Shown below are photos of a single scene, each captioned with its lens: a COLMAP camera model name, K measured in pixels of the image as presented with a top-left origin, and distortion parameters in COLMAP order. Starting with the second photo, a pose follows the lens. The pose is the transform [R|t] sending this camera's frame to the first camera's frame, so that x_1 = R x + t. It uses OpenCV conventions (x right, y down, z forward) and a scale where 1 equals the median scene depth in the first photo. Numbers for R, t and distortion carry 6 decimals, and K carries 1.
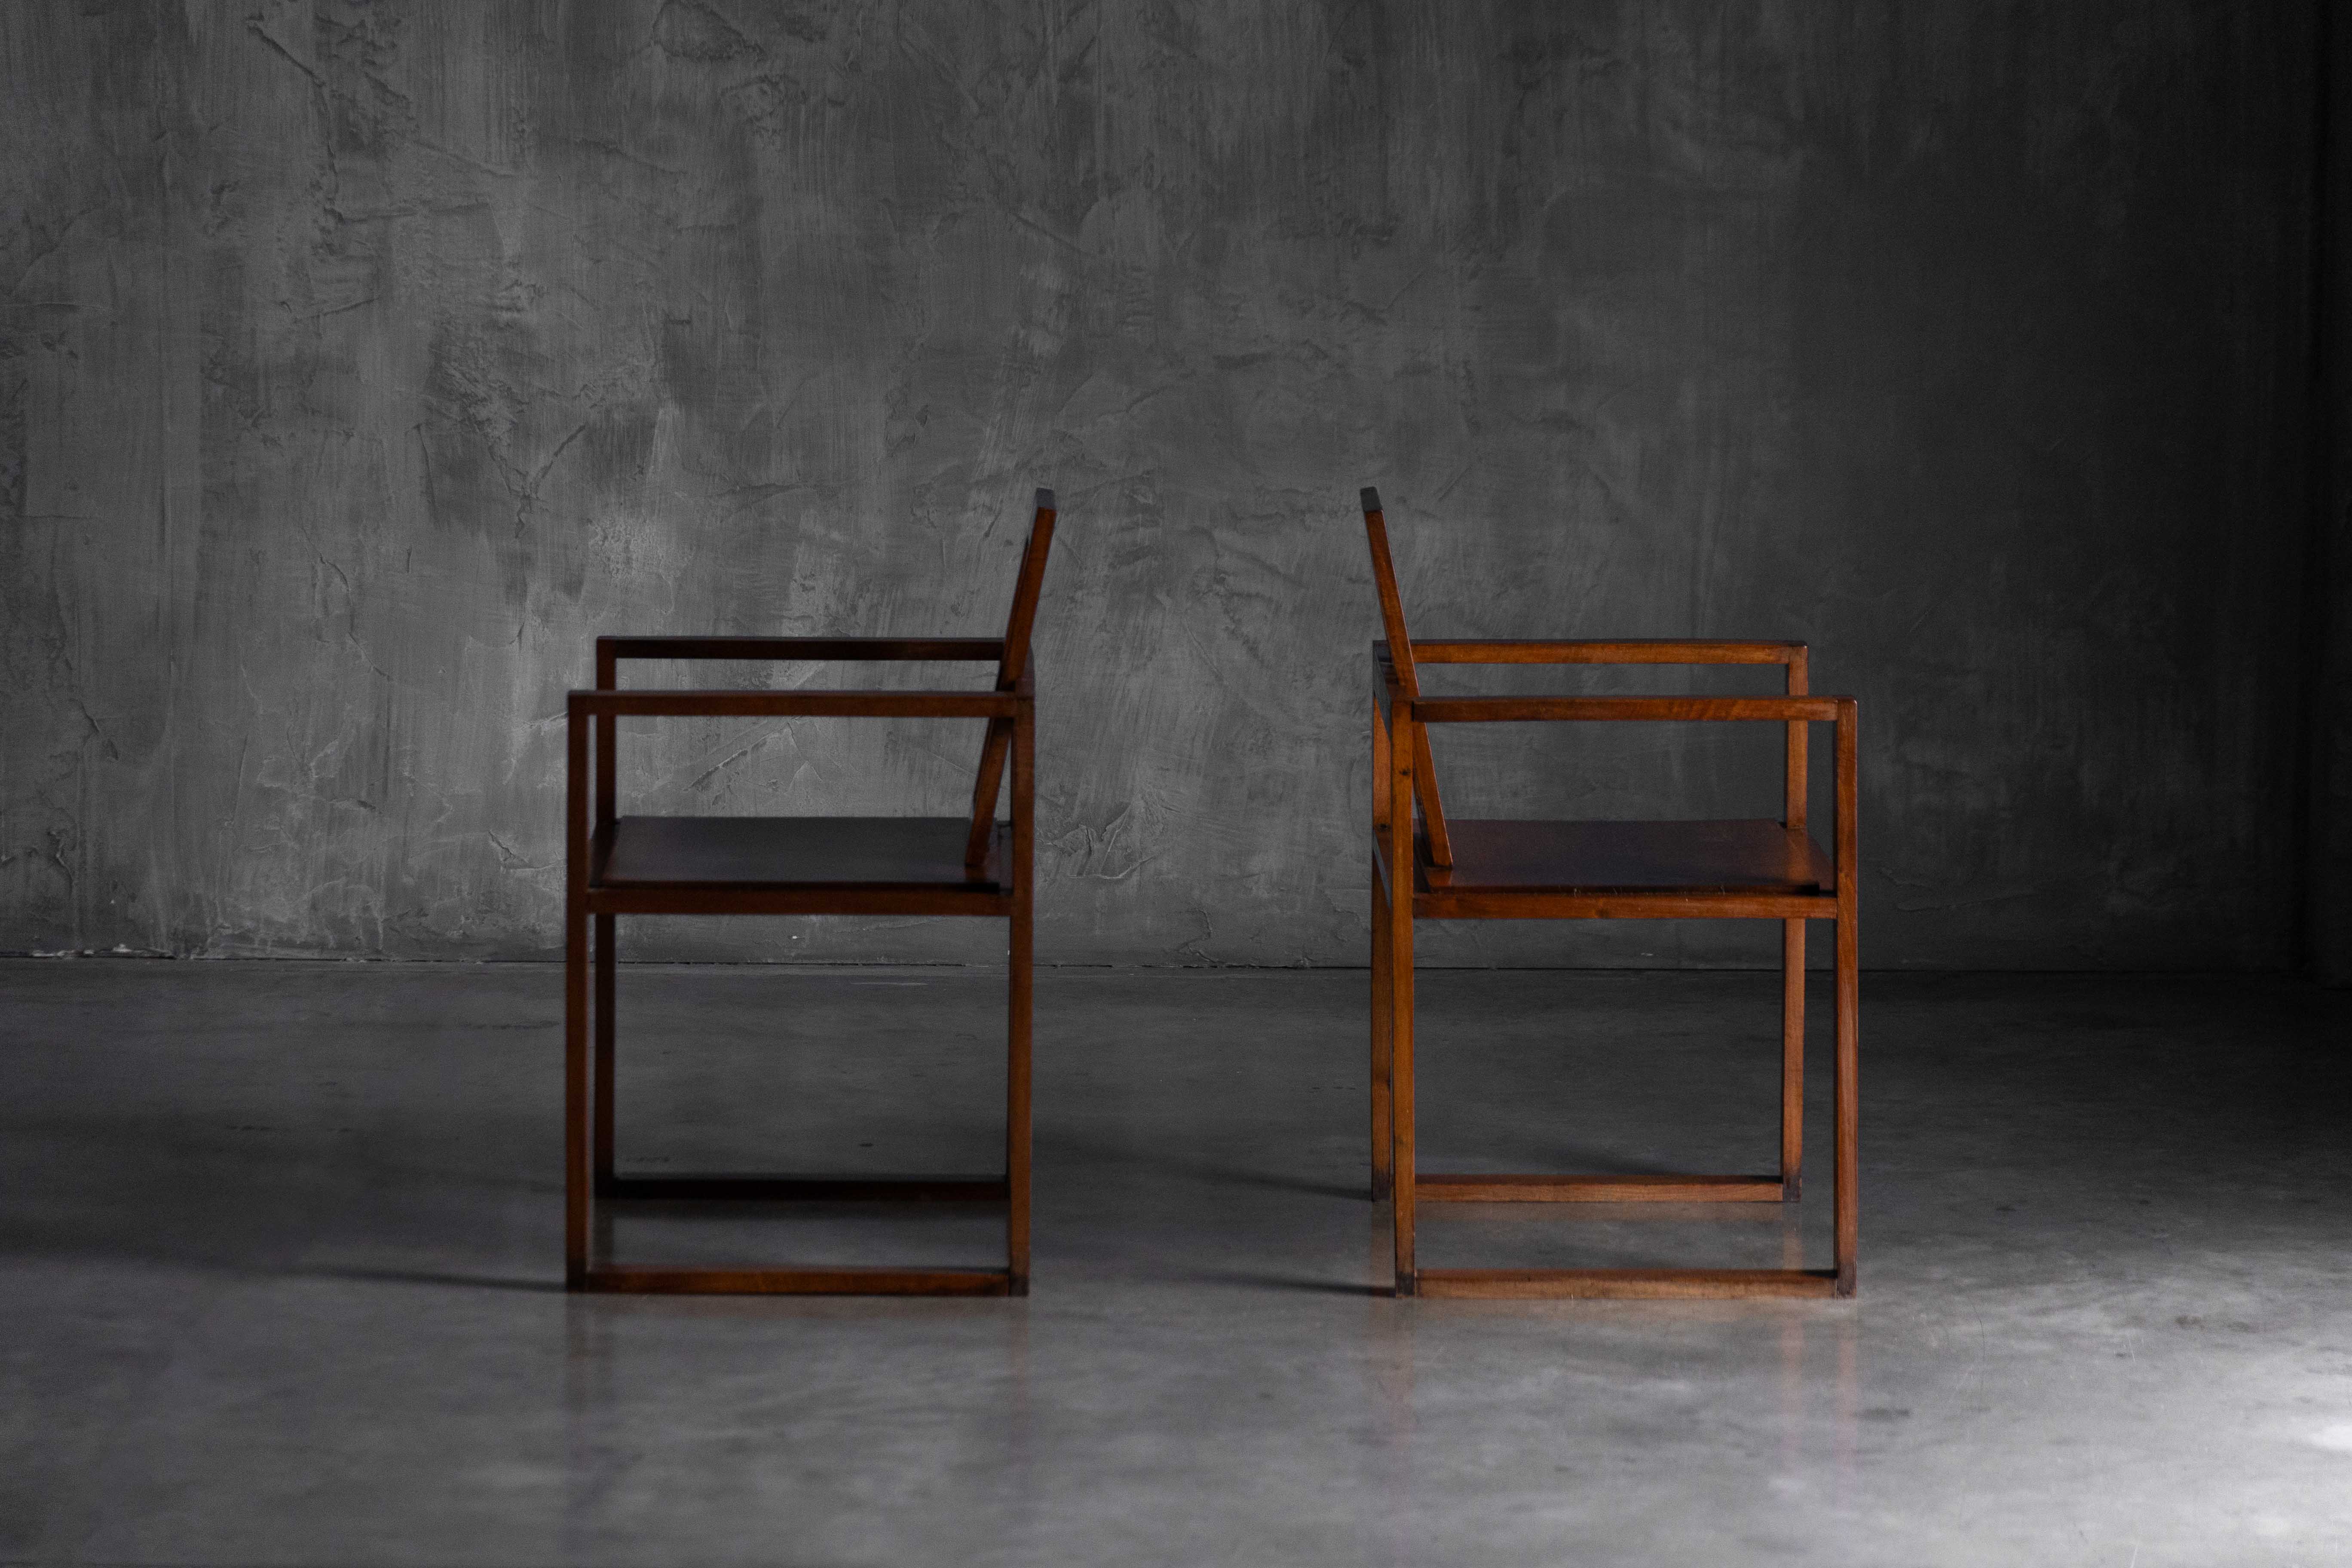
lens RADIAL K [[7481.1, 0, 1218.8], [0, 7481.1, 786.3], [0, 0, 1]] dist [0.212987, -1.723070]
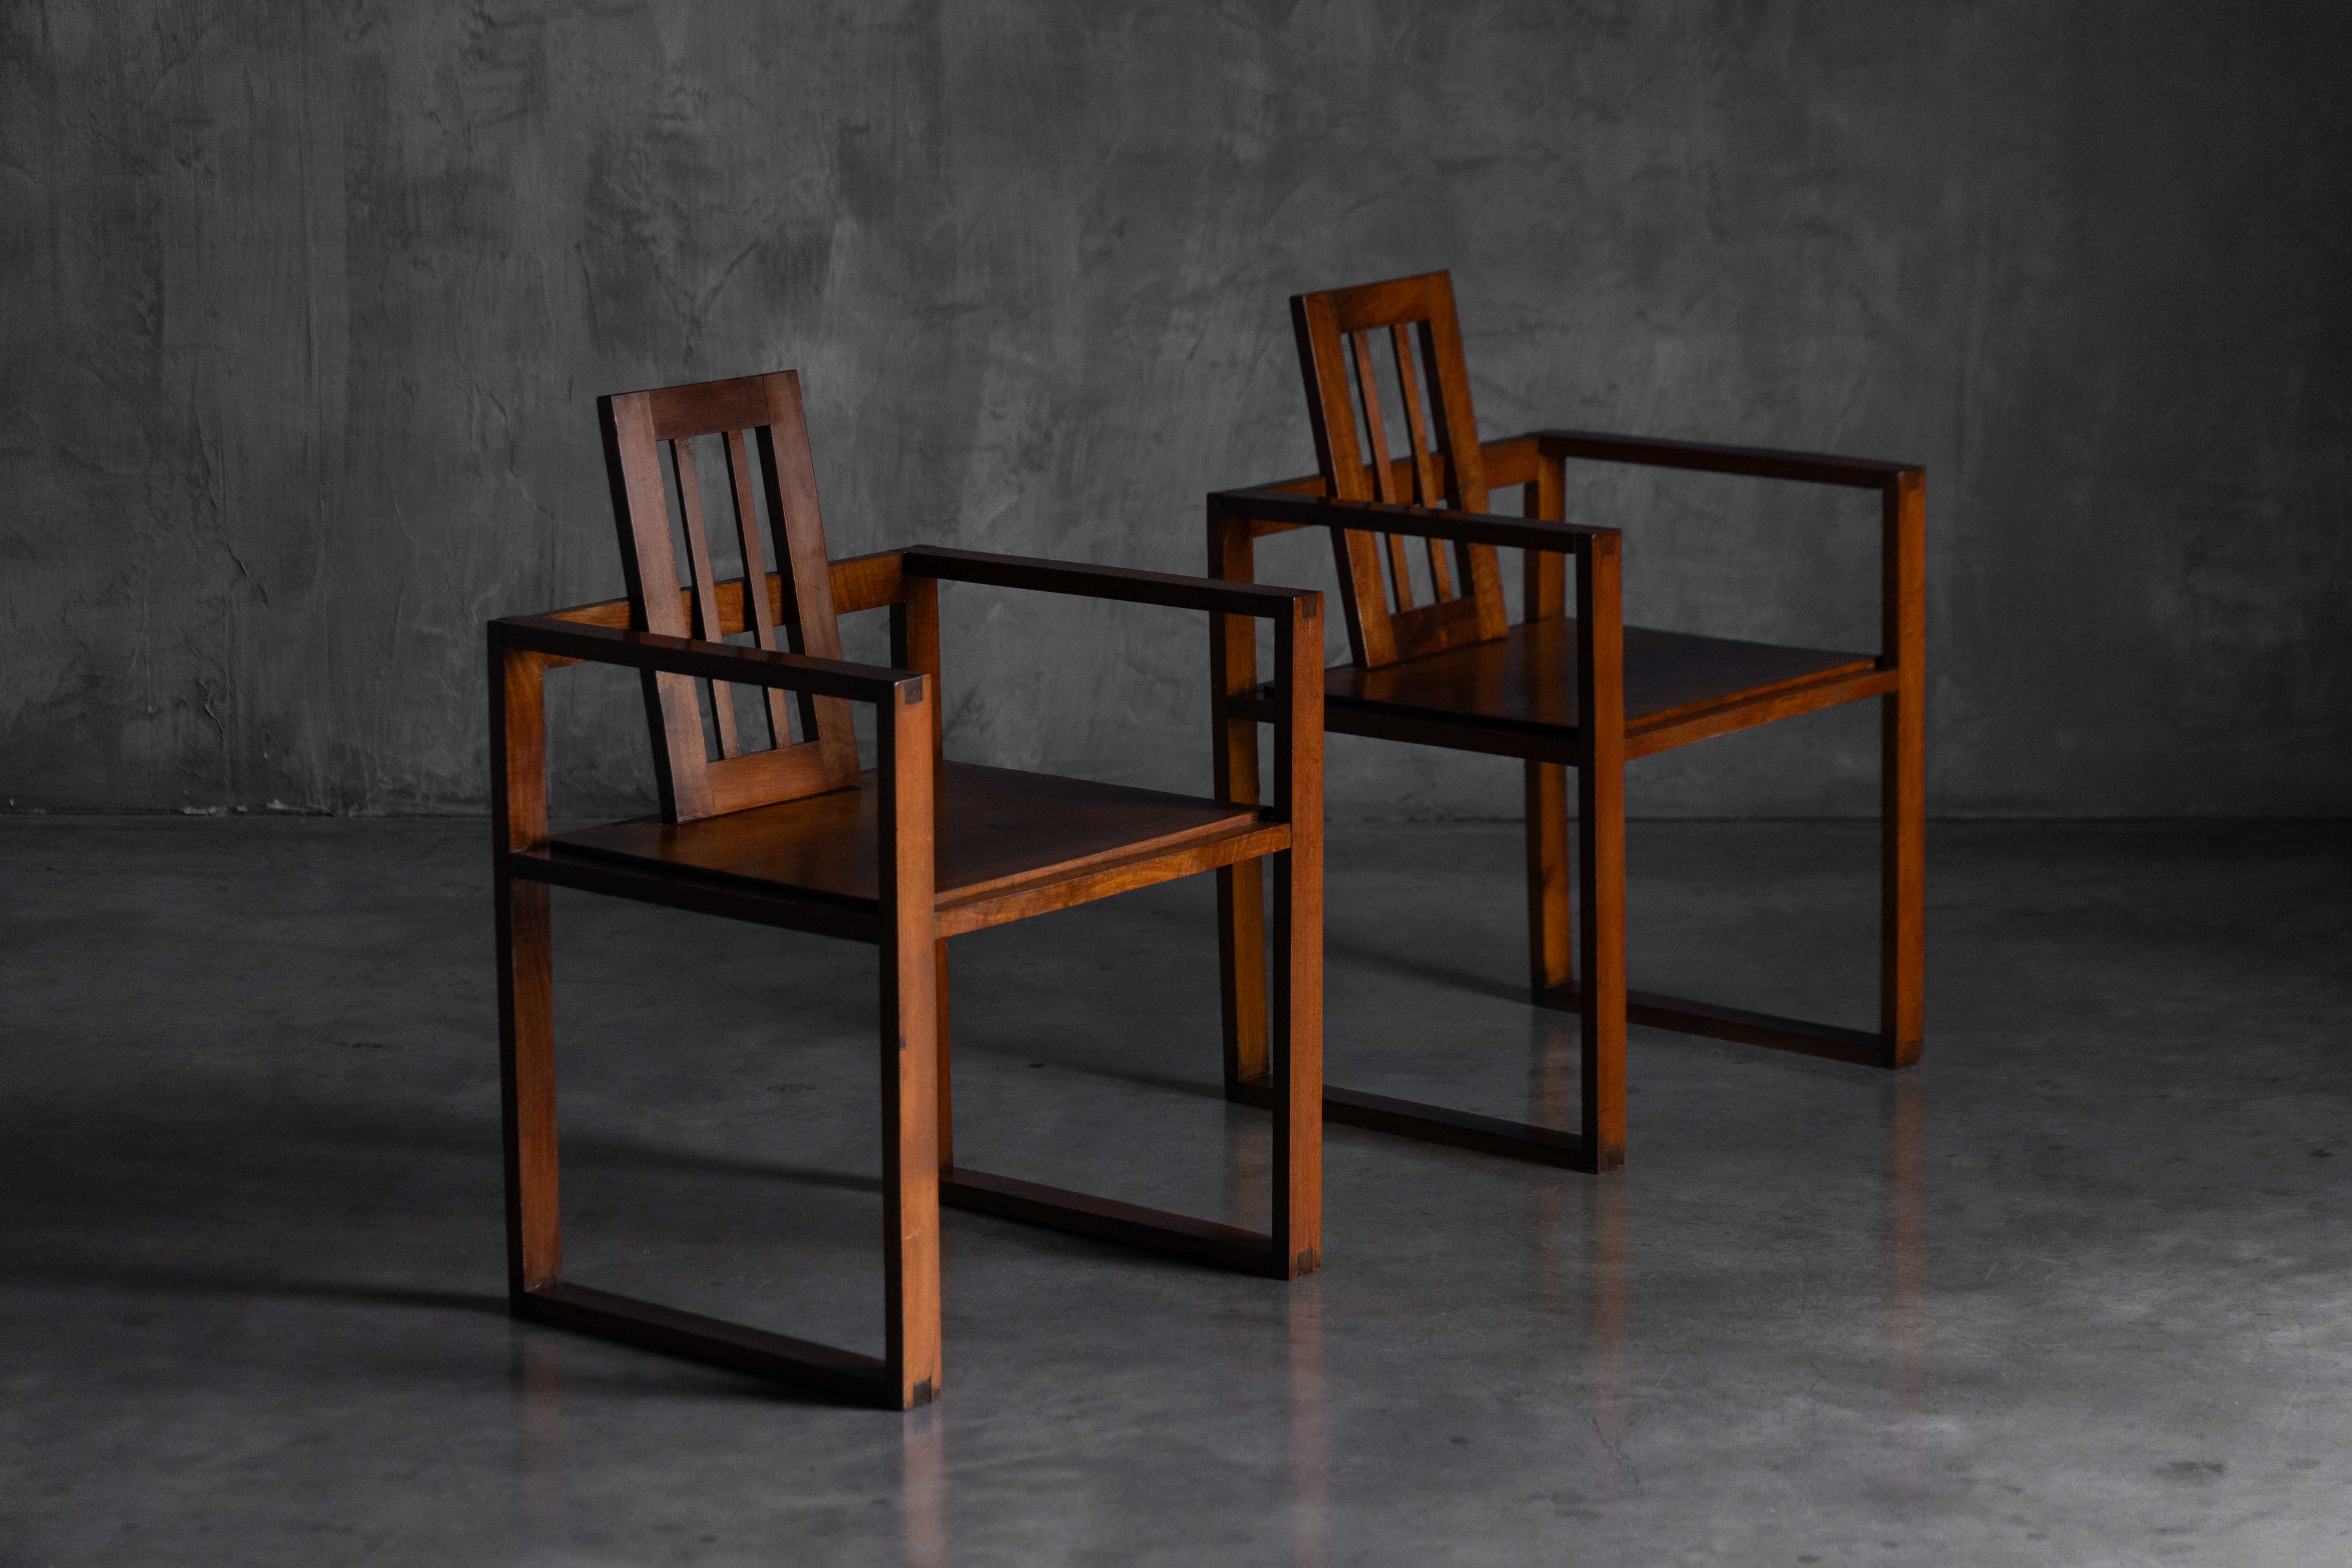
lens RADIAL K [[6423.6, 0, 1208.9], [0, 6423.6, 746.3], [0, 0, 1]] dist [0.133147, -0.604126]
pose [[0.998604, -0.006610, -0.052397, 0.012591], [0.009341, 0.998601, 0.052042, -0.026855], [0.051980, -0.052459, 0.997269, 0.206595]]
